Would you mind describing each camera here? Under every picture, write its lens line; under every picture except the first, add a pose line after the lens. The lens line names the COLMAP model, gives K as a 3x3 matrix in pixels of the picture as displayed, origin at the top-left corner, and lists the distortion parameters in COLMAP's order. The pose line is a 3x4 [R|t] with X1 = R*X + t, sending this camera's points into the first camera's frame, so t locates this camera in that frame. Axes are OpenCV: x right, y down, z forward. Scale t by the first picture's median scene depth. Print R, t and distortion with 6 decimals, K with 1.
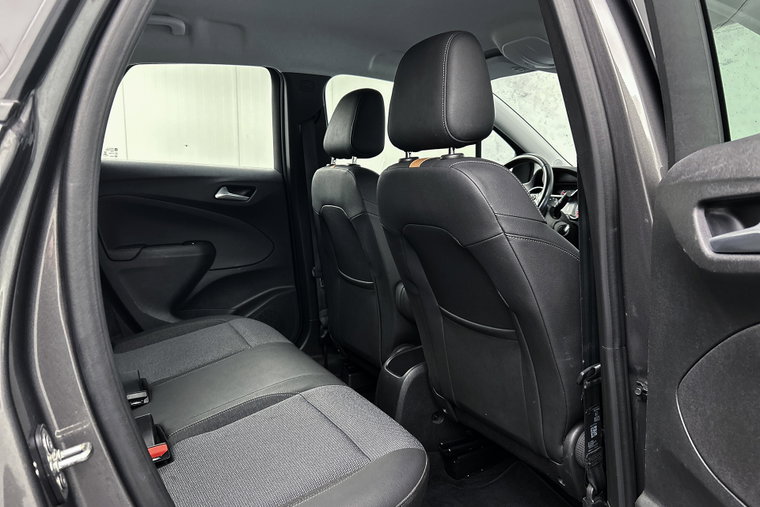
lens RADIAL K [[564.5, 0, 380.0], [0, 564.5, 253.5], [0, 0, 1]] dist [0.107106, -0.143592]
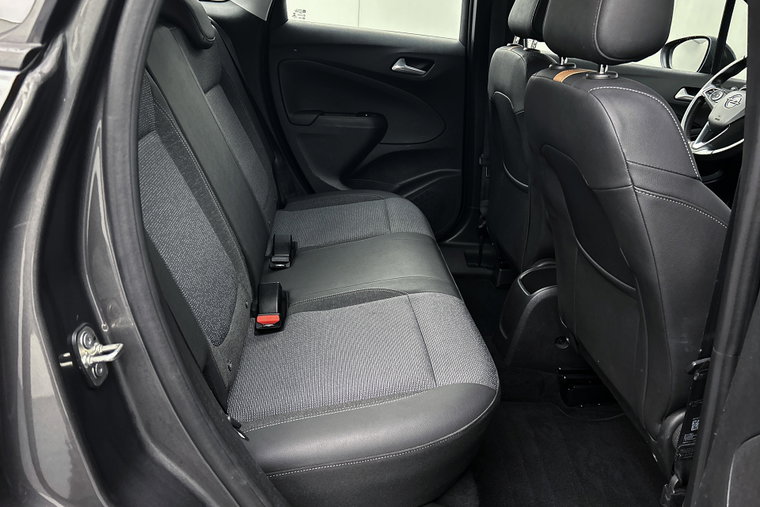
lens RADIAL K [[564.5, 0, 380.0], [0, 564.5, 253.5], [0, 0, 1]] dist [0.107106, -0.143592]
pose [[0.922587, 0.205101, -0.326751, 0.097768], [-0.119292, 0.957127, 0.263964, -0.066726], [0.366882, -0.204551, 0.907500, 0.051957]]
